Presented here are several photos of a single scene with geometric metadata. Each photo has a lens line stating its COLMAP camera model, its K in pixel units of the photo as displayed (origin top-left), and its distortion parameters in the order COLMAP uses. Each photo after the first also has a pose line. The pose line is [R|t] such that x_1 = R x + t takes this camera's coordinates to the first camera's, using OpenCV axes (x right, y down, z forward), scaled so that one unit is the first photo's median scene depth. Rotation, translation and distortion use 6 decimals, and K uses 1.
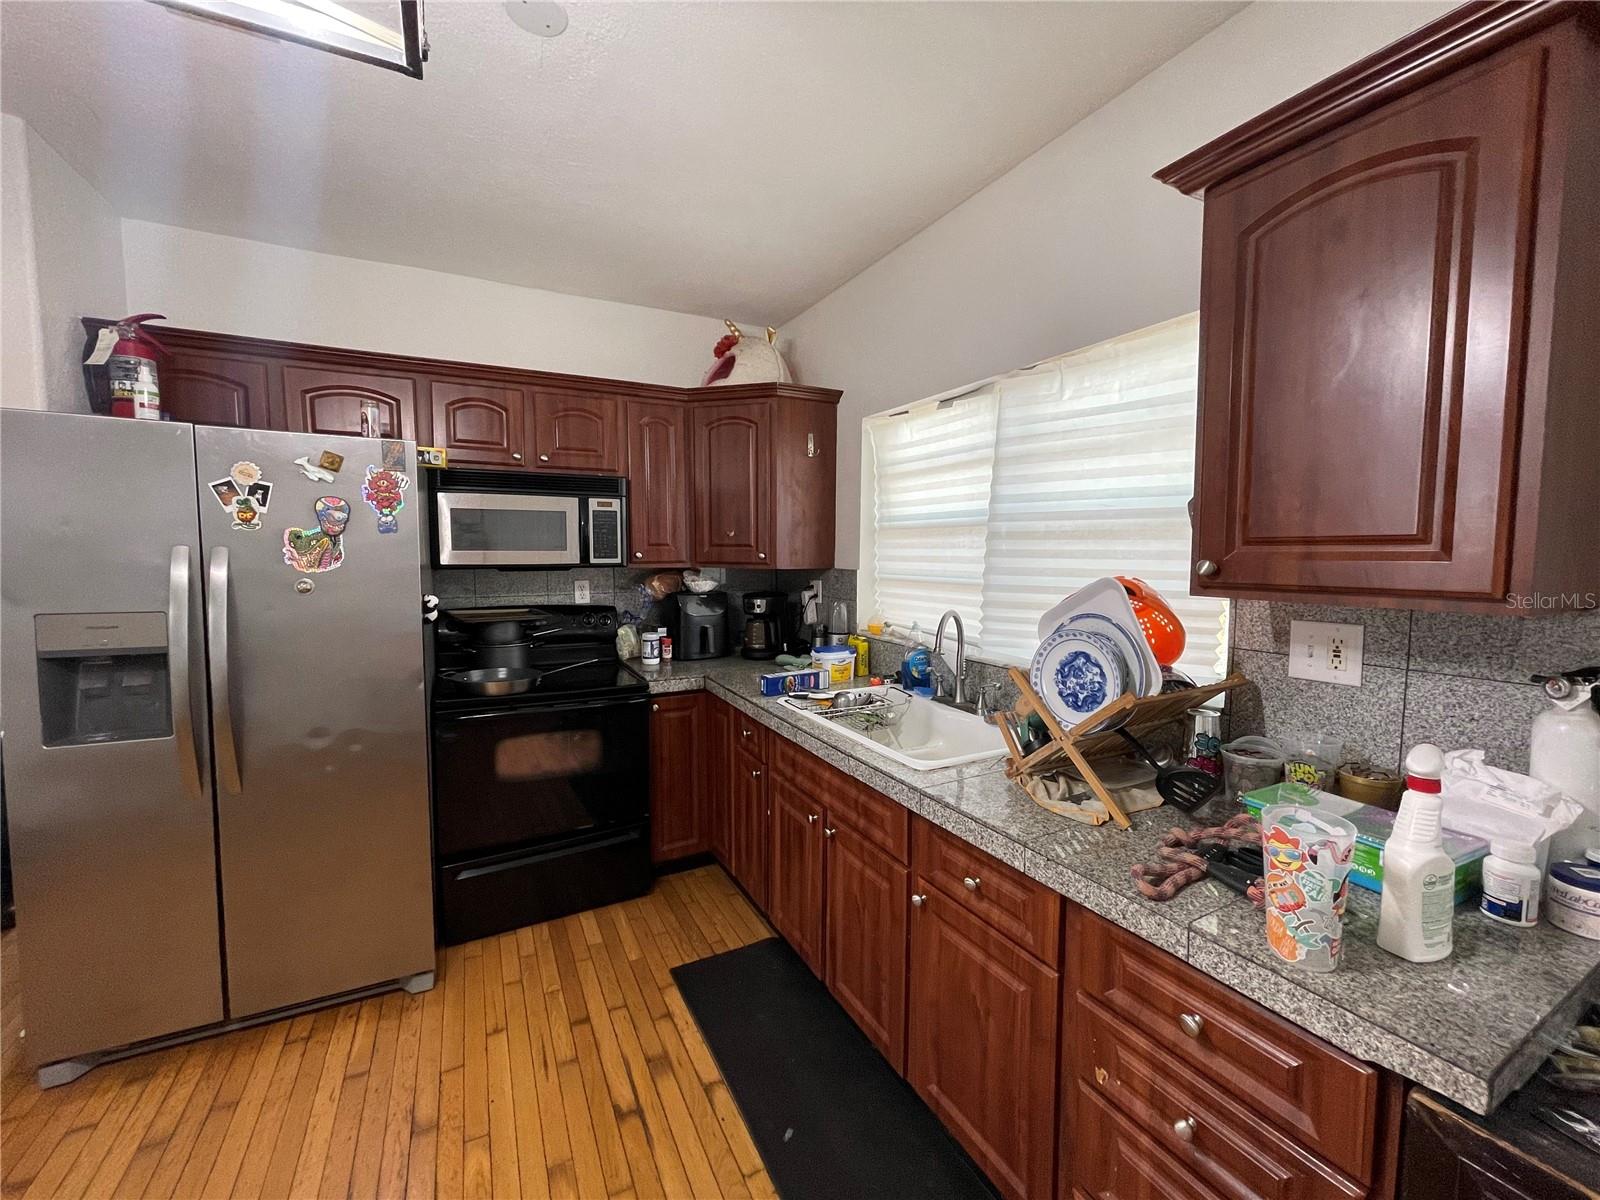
lens RADIAL K [[654.1, 0, 803.4], [0, 654.1, 597.9], [0, 0, 1]] dist [-0.002500, -0.000206]
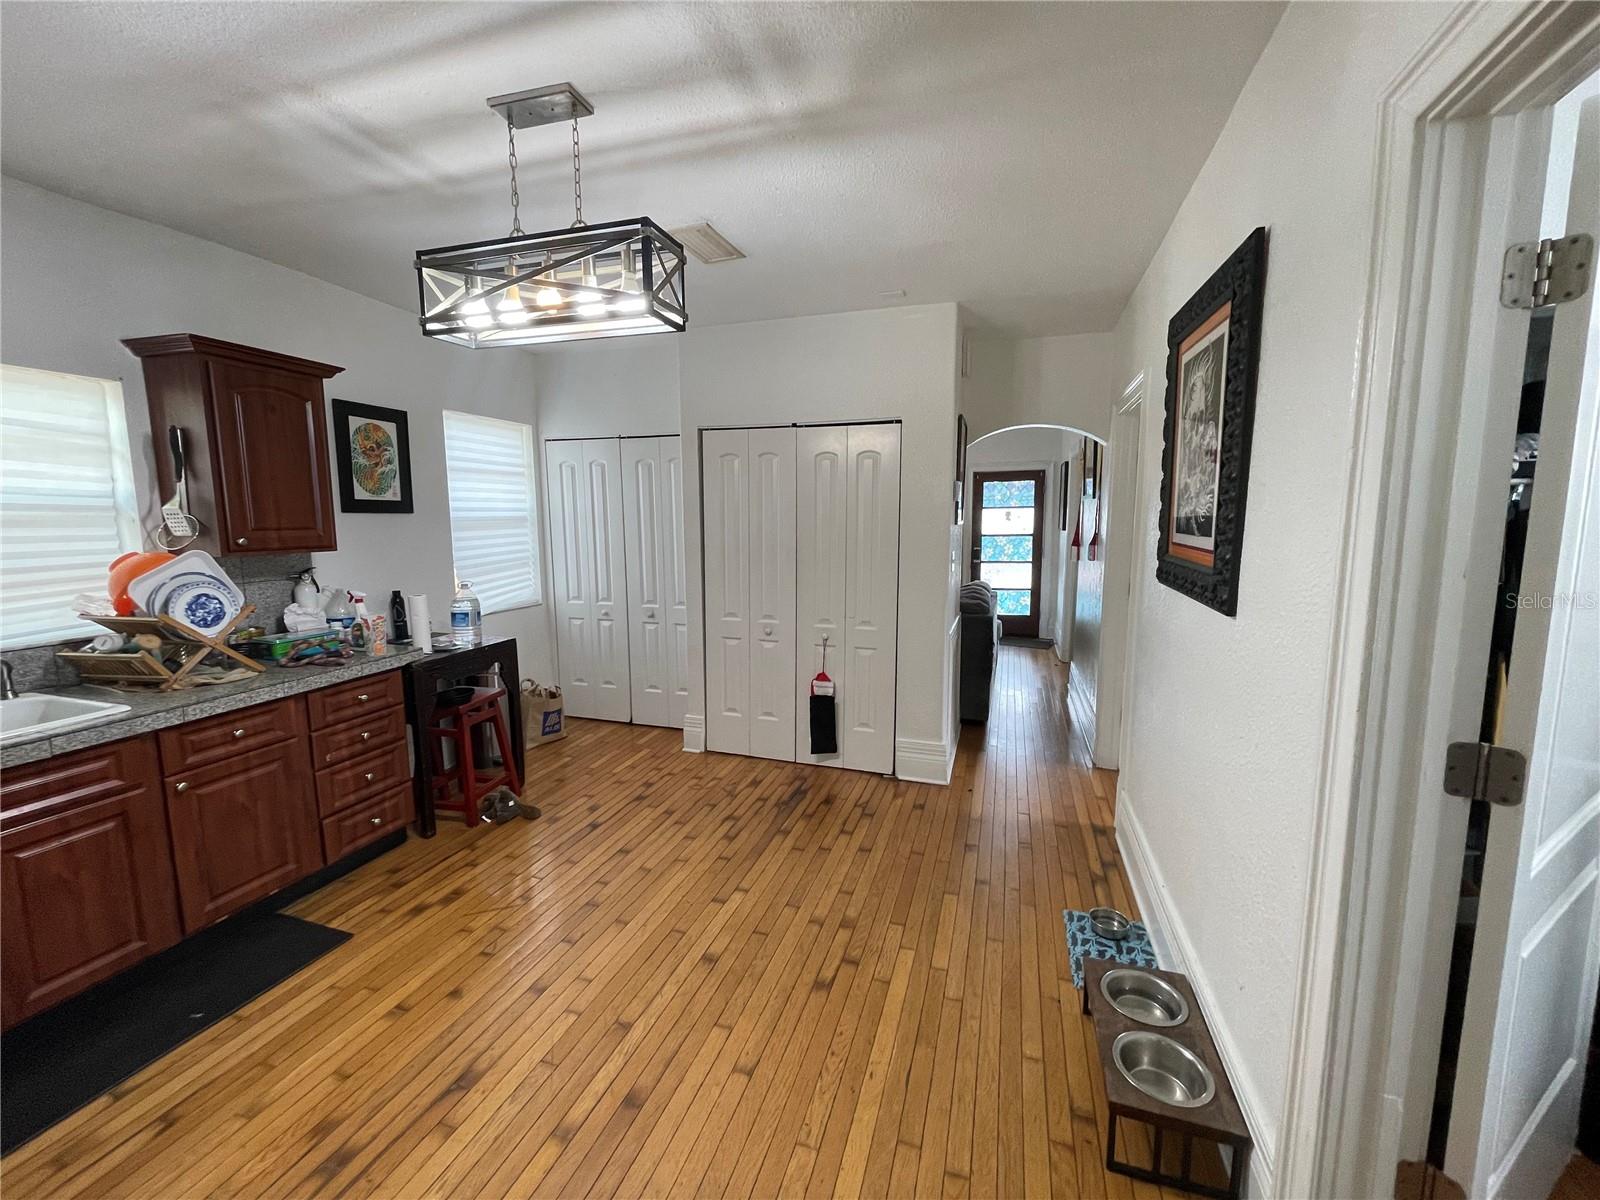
lens RADIAL K [[654.1, 0, 796.0], [0, 654.1, 601.7], [0, 0, 1]] dist [-0.002500, -0.000206]
pose [[-0.698671, -0.083764, 0.710523, -1.862921], [0.058770, 0.983047, 0.173682, -0.101793], [-0.713025, 0.163104, -0.681904, 1.045050]]
